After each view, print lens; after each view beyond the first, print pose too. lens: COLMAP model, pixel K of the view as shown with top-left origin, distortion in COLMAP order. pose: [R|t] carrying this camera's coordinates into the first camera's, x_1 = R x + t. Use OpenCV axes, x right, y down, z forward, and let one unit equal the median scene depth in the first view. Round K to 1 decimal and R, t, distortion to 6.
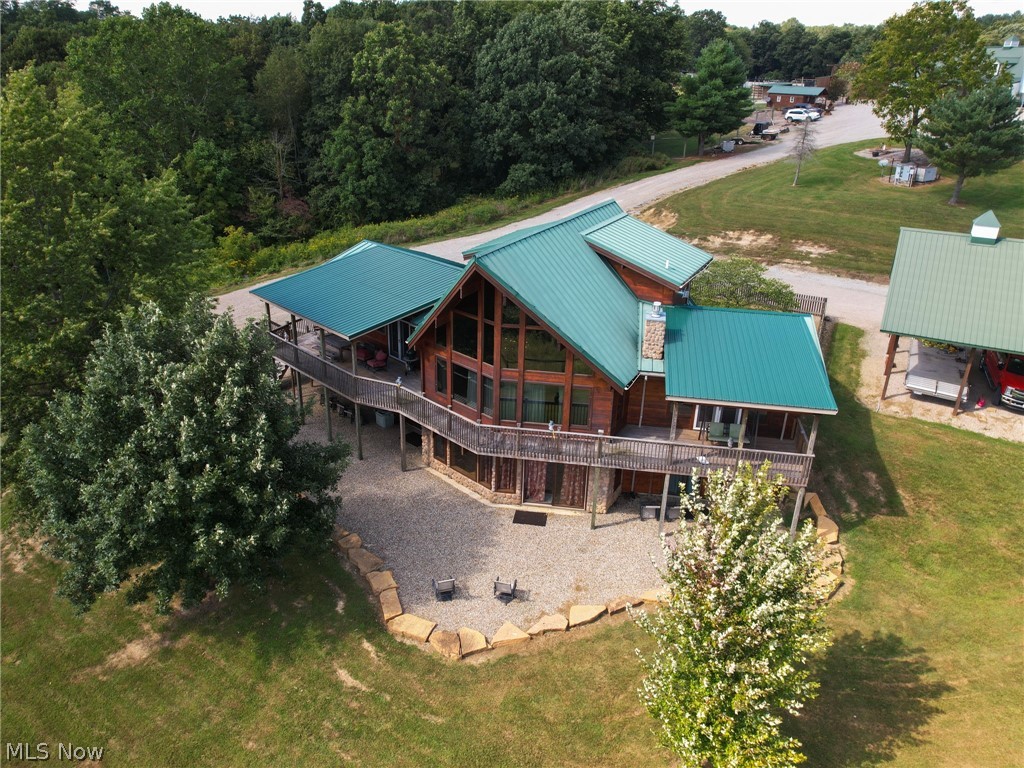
lens RADIAL K [[762.8, 0, 500.7], [0, 762.8, 396.7], [0, 0, 1]] dist [-0.078766, 0.071103]
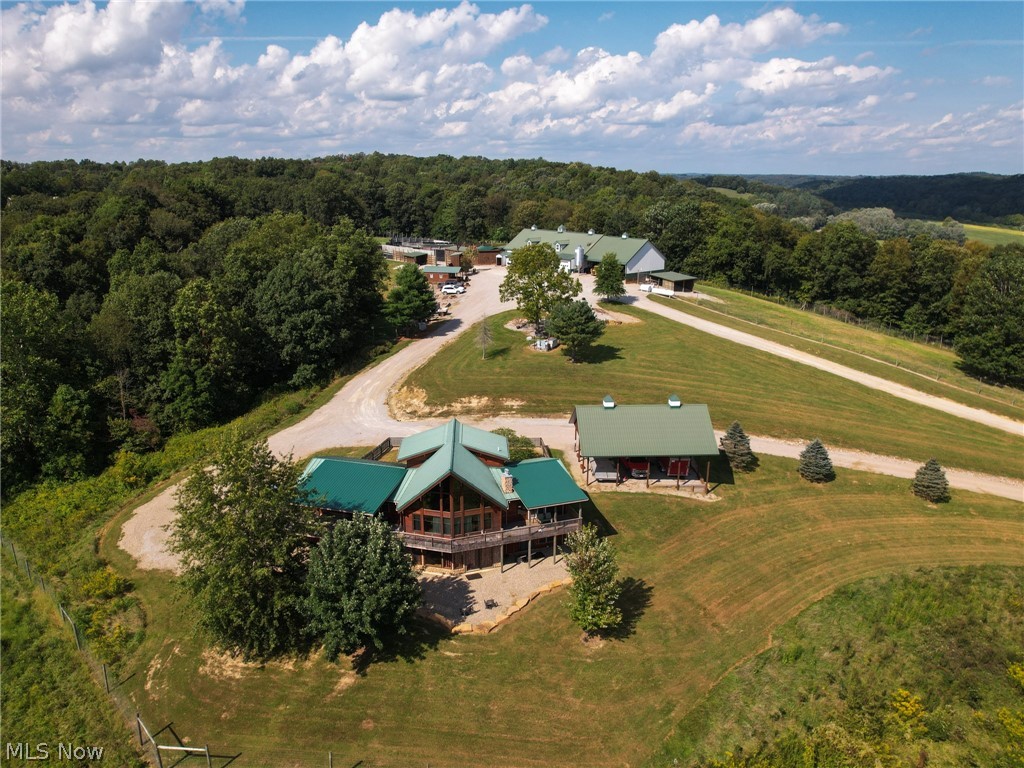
lens RADIAL K [[762.8, 0, 500.7], [0, 762.8, 396.7], [0, 0, 1]] dist [-0.078766, 0.071103]
pose [[0.869556, -0.159454, 0.467383, -0.788936], [0.218954, 0.972812, -0.075471, -0.153323], [-0.442641, 0.167961, 0.880828, -0.988088]]
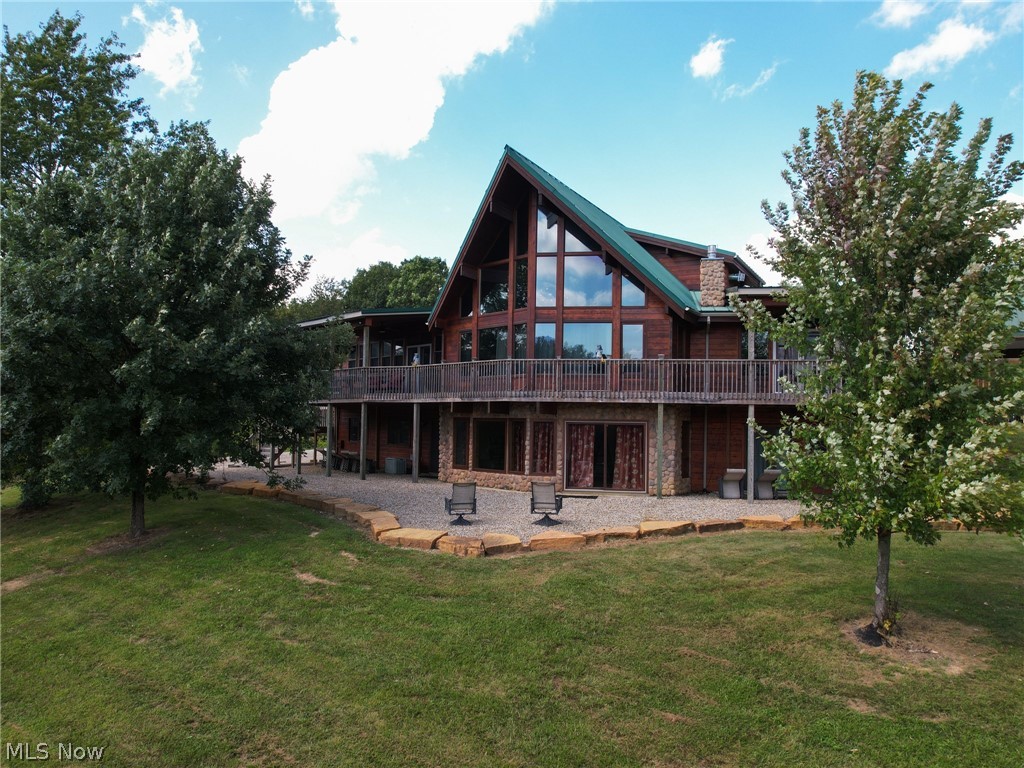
lens RADIAL K [[762.8, 0, 500.7], [0, 762.8, 396.7], [0, 0, 1]] dist [-0.078766, 0.071103]
pose [[0.999462, -0.004086, -0.032557, -0.010848], [-0.010852, 0.895215, -0.445502, 0.389789], [0.030966, 0.445616, 0.894689, 0.255368]]
